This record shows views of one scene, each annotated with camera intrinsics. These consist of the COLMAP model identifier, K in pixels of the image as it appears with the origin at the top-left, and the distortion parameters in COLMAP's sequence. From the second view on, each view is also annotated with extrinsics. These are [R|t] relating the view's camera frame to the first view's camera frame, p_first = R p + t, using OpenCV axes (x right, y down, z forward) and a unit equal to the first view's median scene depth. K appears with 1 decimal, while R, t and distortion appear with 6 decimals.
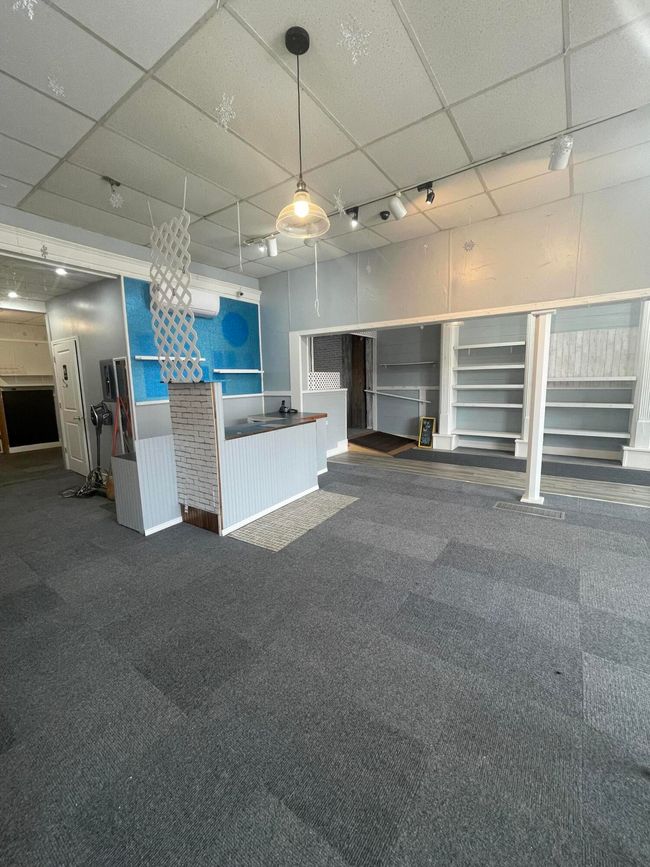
lens RADIAL K [[351.2, 0, 319.1], [0, 351.2, 432.7], [0, 0, 1]] dist [-0.003207, 0.000237]
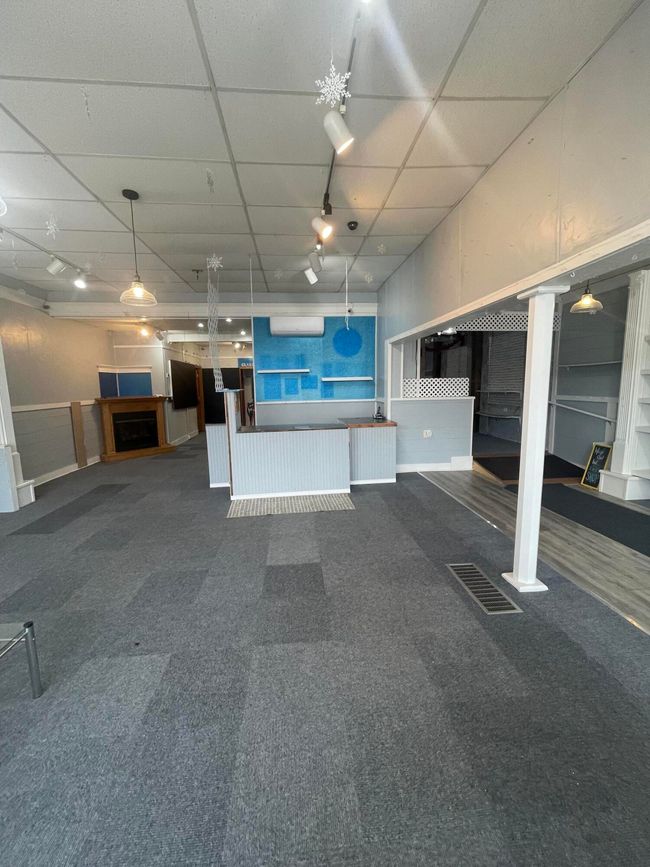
lens RADIAL K [[351.2, 0, 318.7], [0, 351.2, 430.6], [0, 0, 1]] dist [-0.003207, 0.000237]
pose [[0.643465, 0.109622, -0.757586, 0.618411], [-0.110266, 0.992645, 0.049979, -0.057541], [0.757492, 0.051376, 0.650819, 0.208615]]
